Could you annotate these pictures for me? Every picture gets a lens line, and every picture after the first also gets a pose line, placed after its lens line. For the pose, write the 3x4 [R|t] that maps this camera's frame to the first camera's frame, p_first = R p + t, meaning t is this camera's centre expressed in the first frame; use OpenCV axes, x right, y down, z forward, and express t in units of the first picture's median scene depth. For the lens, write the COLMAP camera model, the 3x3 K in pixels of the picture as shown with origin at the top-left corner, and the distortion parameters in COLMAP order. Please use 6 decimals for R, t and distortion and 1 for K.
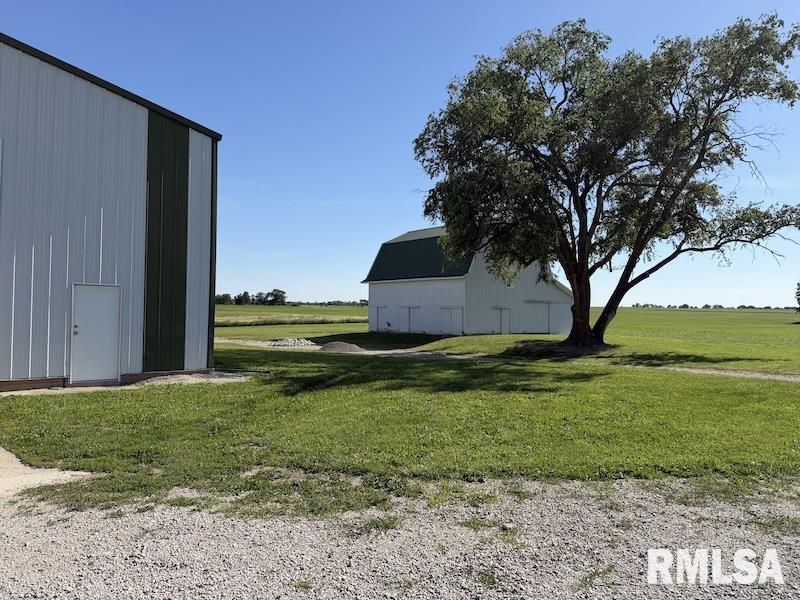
lens RADIAL K [[534.2, 0, 399.0], [0, 534.2, 299.0], [0, 0, 1]] dist [-0.031020, -0.001538]
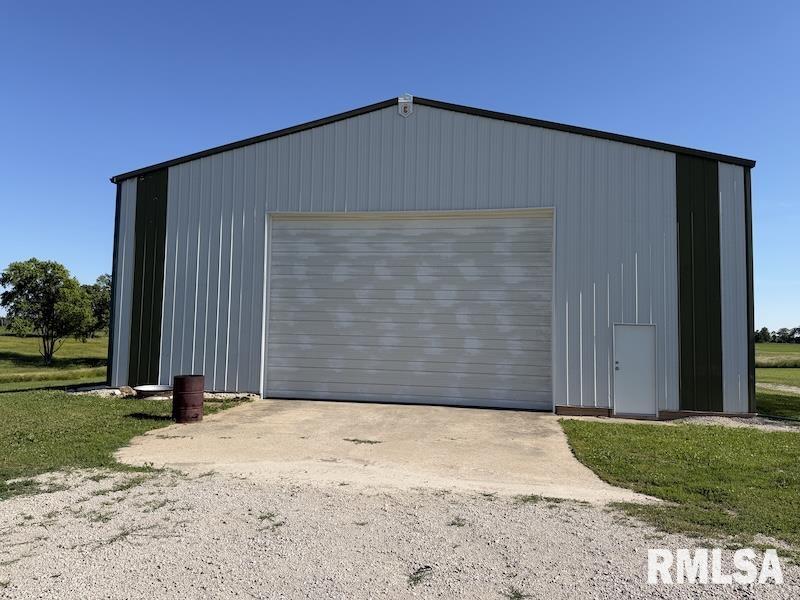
lens RADIAL K [[545.9, 0, 396.5], [0, 545.9, 297.1], [0, 0, 1]] dist [-0.000313, -0.008414]
pose [[0.663030, -0.055085, -0.746563, -0.058021], [0.002357, 0.997438, -0.071503, -0.004014], [0.748589, 0.045648, 0.661461, -0.107459]]
